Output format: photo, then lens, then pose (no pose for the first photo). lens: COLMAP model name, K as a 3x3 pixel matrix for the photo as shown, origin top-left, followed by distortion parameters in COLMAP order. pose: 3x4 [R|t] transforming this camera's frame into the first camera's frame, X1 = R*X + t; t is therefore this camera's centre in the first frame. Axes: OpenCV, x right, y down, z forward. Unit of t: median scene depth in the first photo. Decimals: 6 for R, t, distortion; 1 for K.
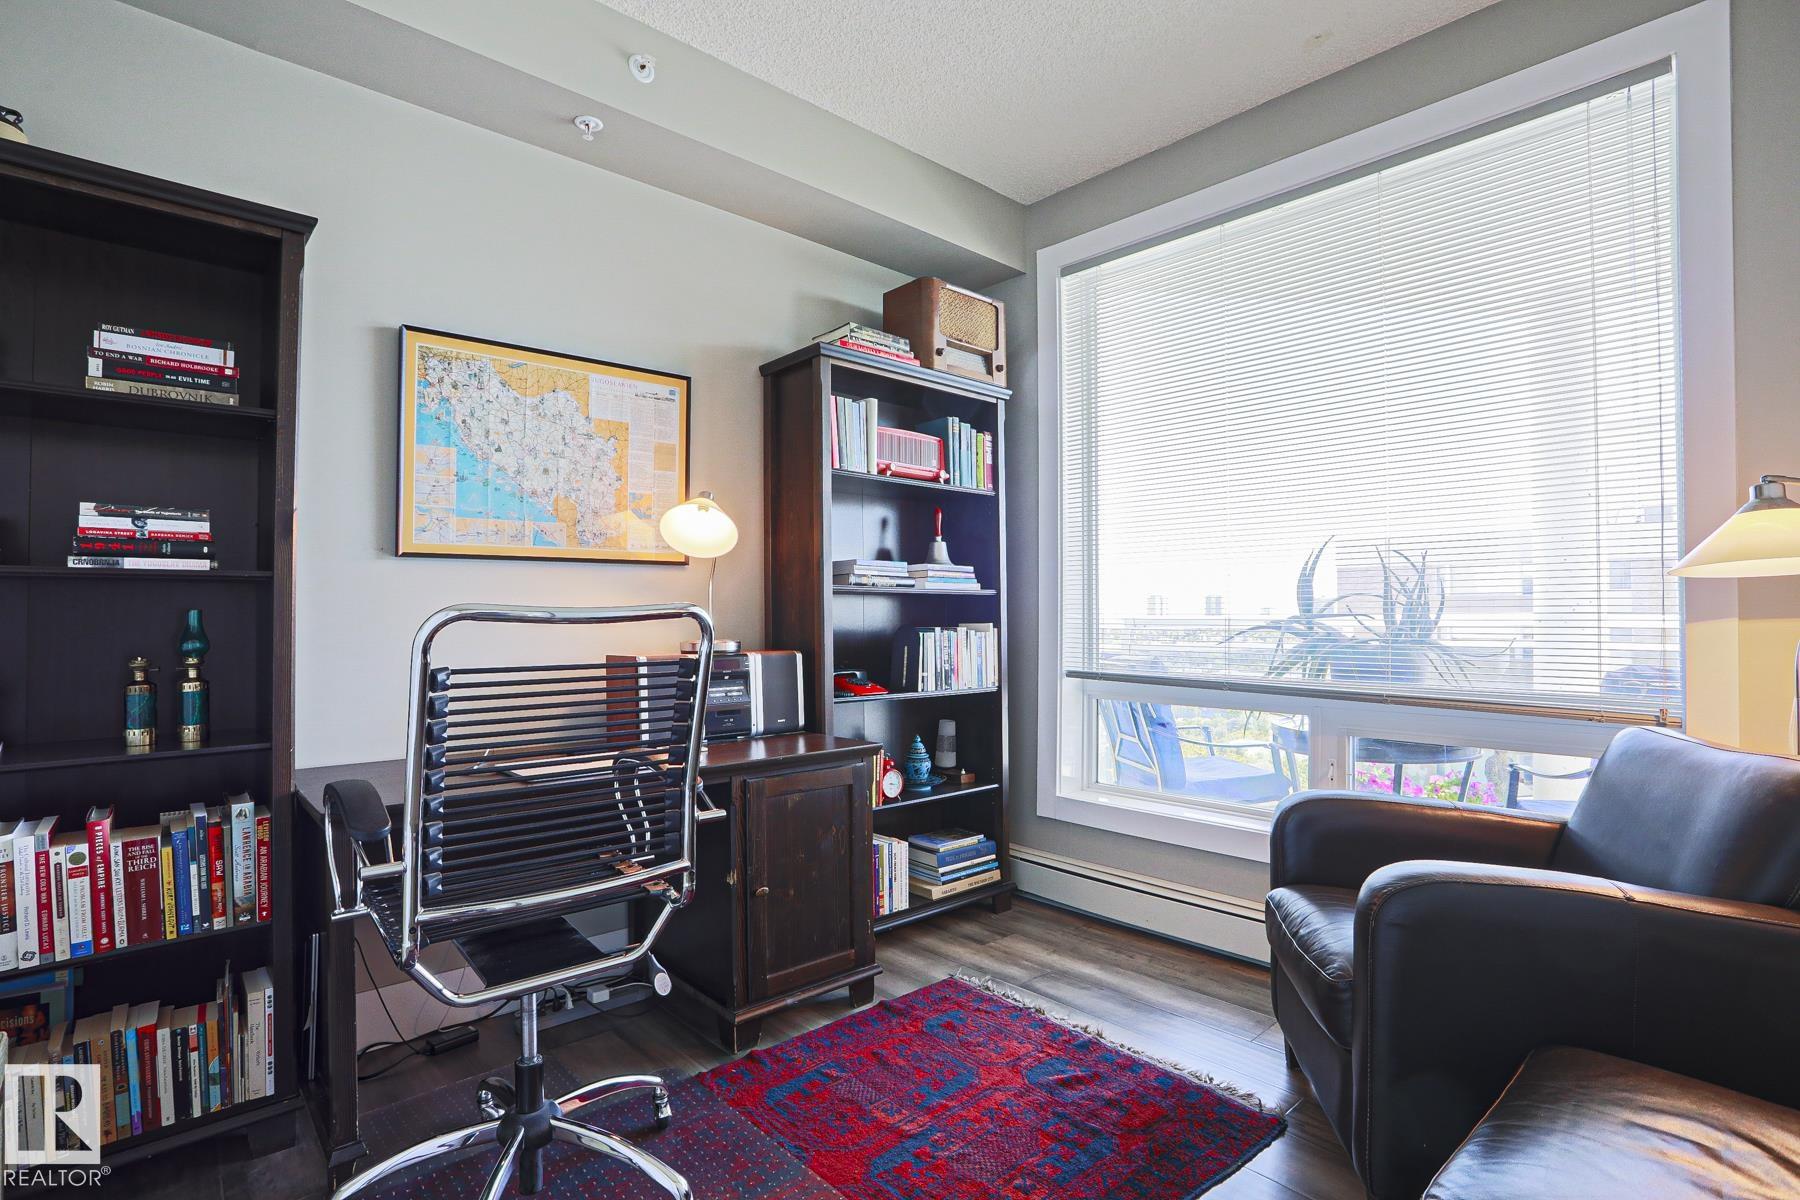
lens RADIAL K [[867.3, 0, 890.4], [0, 867.3, 605.6], [0, 0, 1]] dist [-0.067295, 0.021207]
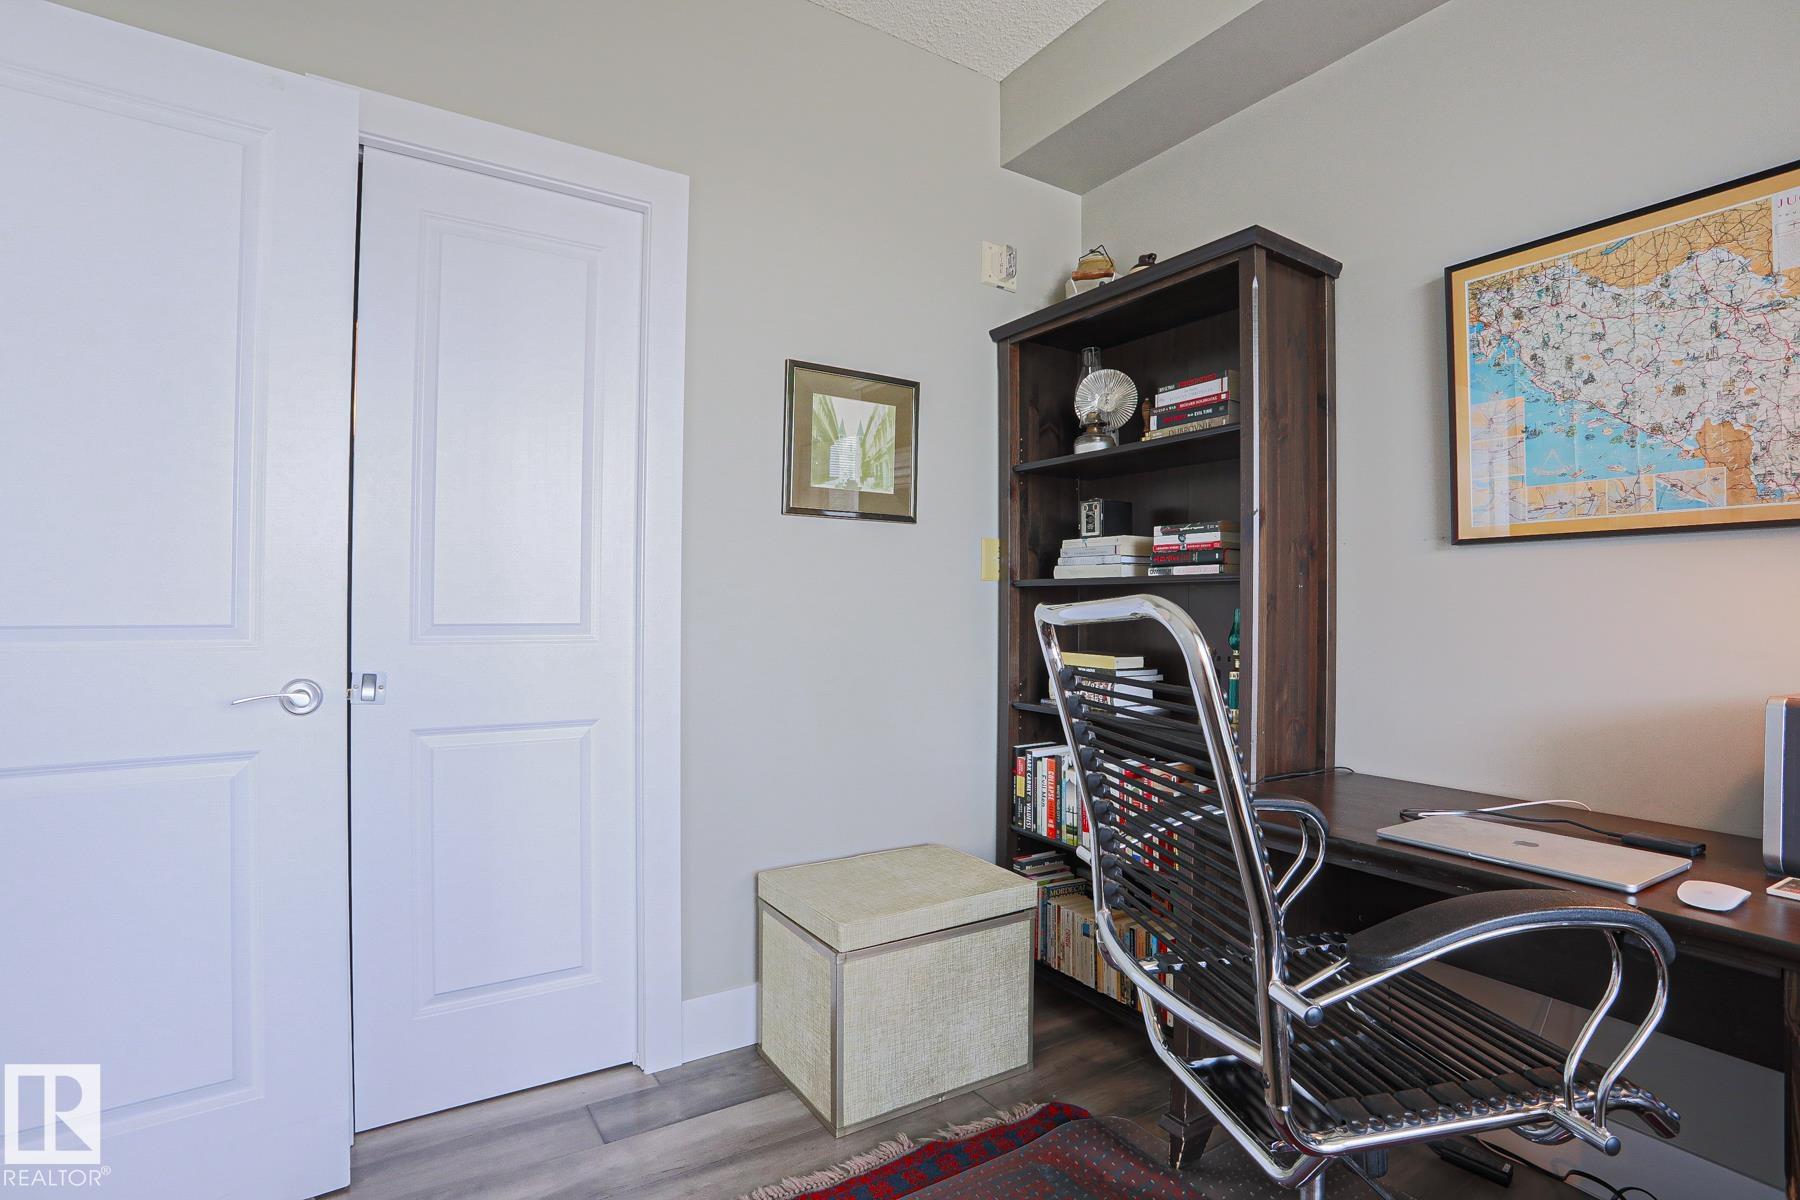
lens RADIAL K [[867.3, 0, 899.3], [0, 867.3, 599.2], [0, 0, 1]] dist [-0.067295, 0.021207]
pose [[-0.156527, -0.009620, -0.987627, 0.312849], [0.001268, 0.999950, -0.009942, 0.002822], [0.987673, -0.002809, -0.156507, 0.571839]]
